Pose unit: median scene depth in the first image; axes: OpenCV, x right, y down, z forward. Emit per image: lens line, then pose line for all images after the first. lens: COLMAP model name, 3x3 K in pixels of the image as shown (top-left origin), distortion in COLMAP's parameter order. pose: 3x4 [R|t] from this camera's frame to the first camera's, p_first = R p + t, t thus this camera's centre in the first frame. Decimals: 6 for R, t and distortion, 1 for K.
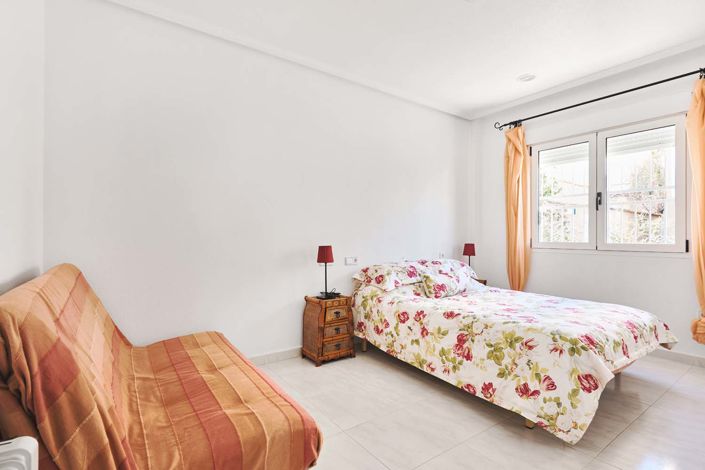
lens RADIAL K [[360.6, 0, 350.0], [0, 360.6, 235.2], [0, 0, 1]] dist [0.005884, -0.003324]
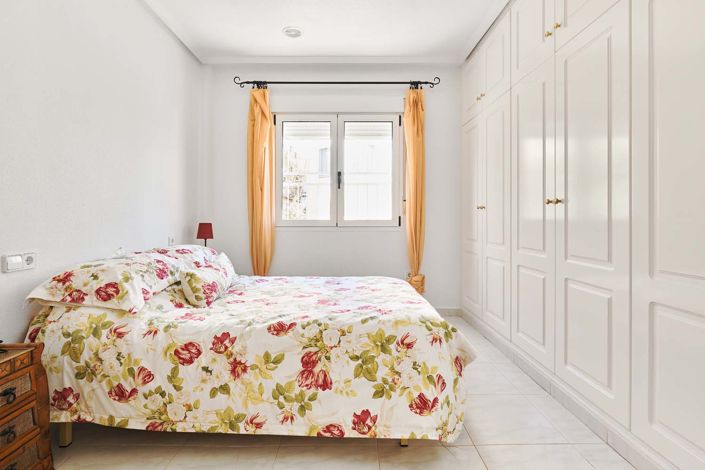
lens RADIAL K [[360.6, 0, 391.8], [0, 360.6, 212.6], [0, 0, 1]] dist [0.005884, -0.003324]
pose [[0.558085, 0.006977, 0.829754, -0.132465], [0.000549, 0.999961, -0.008777, 0.013459], [-0.829783, 0.005354, 0.558060, 0.393532]]
